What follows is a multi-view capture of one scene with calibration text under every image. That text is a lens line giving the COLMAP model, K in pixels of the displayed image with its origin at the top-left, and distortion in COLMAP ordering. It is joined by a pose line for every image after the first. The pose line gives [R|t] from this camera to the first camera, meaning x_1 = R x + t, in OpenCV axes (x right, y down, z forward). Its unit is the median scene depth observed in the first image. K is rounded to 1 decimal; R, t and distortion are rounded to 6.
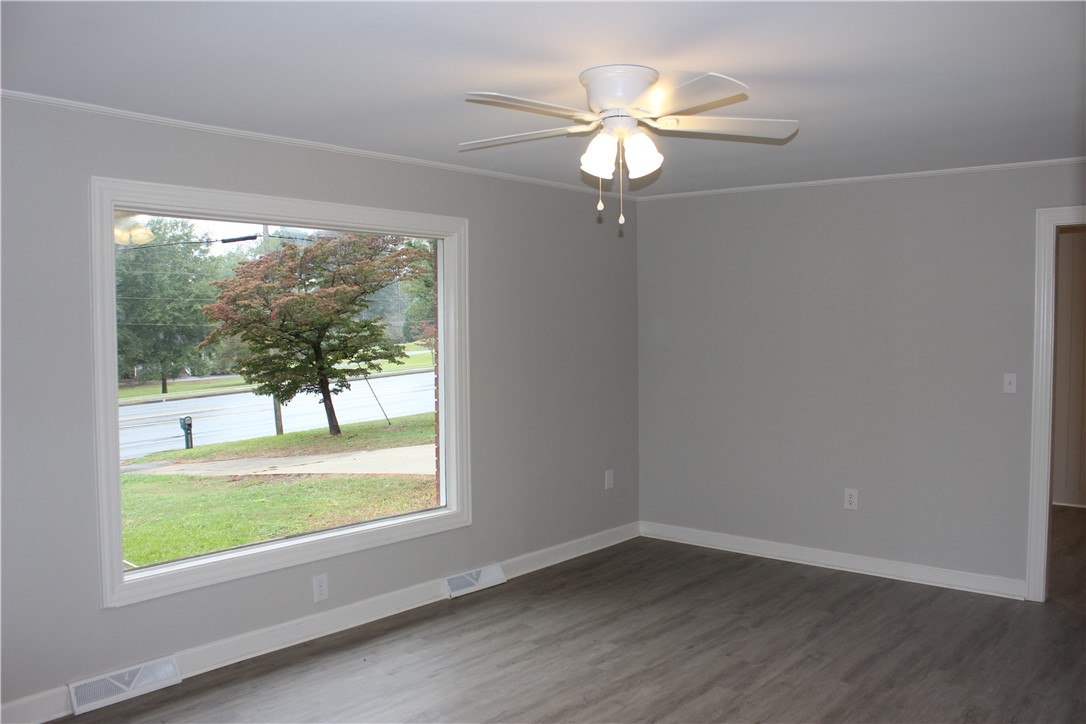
lens RADIAL K [[909.8, 0, 548.7], [0, 909.8, 364.5], [0, 0, 1]] dist [-0.116332, 0.064932]
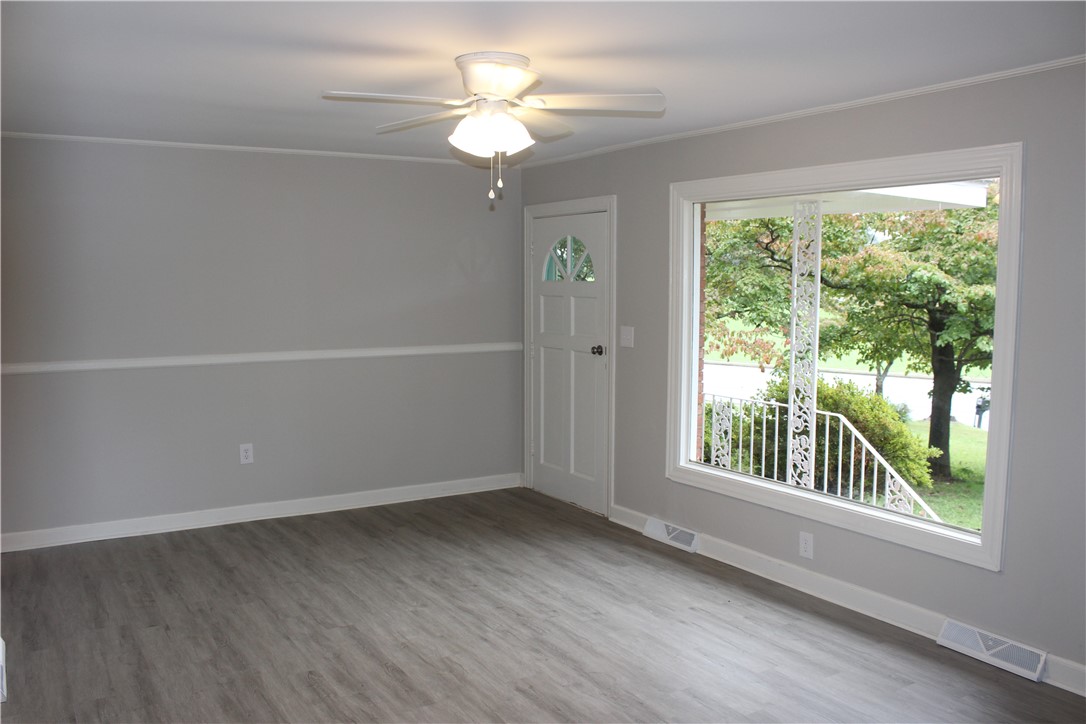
lens RADIAL K [[909.8, 0, 544.8], [0, 909.8, 360.3], [0, 0, 1]] dist [-0.116332, 0.064932]
pose [[-0.312394, 0.083754, -0.946253, 0.840426], [-0.042816, 0.993852, 0.102102, -0.057517], [0.948987, 0.072411, -0.306888, 1.071265]]
